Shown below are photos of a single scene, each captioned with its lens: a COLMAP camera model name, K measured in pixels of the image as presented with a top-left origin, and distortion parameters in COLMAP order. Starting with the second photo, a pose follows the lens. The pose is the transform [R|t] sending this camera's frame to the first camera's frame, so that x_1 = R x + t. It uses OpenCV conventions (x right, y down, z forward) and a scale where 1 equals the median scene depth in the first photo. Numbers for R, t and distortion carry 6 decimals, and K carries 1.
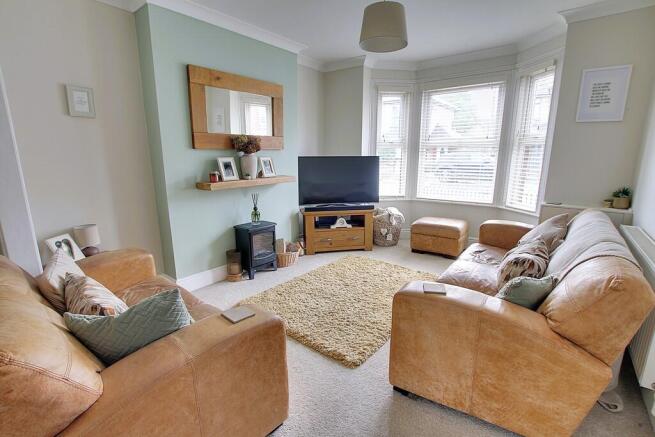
lens RADIAL K [[302.4, 0, 327.5], [0, 302.4, 218.5], [0, 0, 1]] dist [-0.035706, 0.000279]
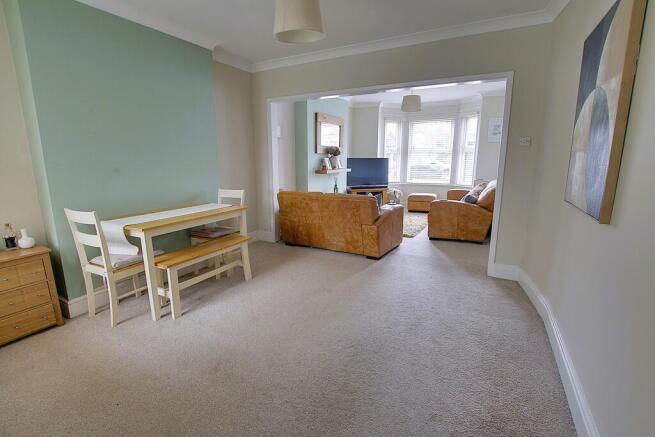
lens RADIAL K [[302.4, 0, 327.5], [0, 302.4, 218.5], [0, 0, 1]] dist [-0.035706, 0.000279]
pose [[0.985583, -0.033866, 0.165766, -0.536402], [0.037064, 0.999181, -0.016238, 0.177875], [-0.165081, 0.022148, 0.986031, -0.738199]]
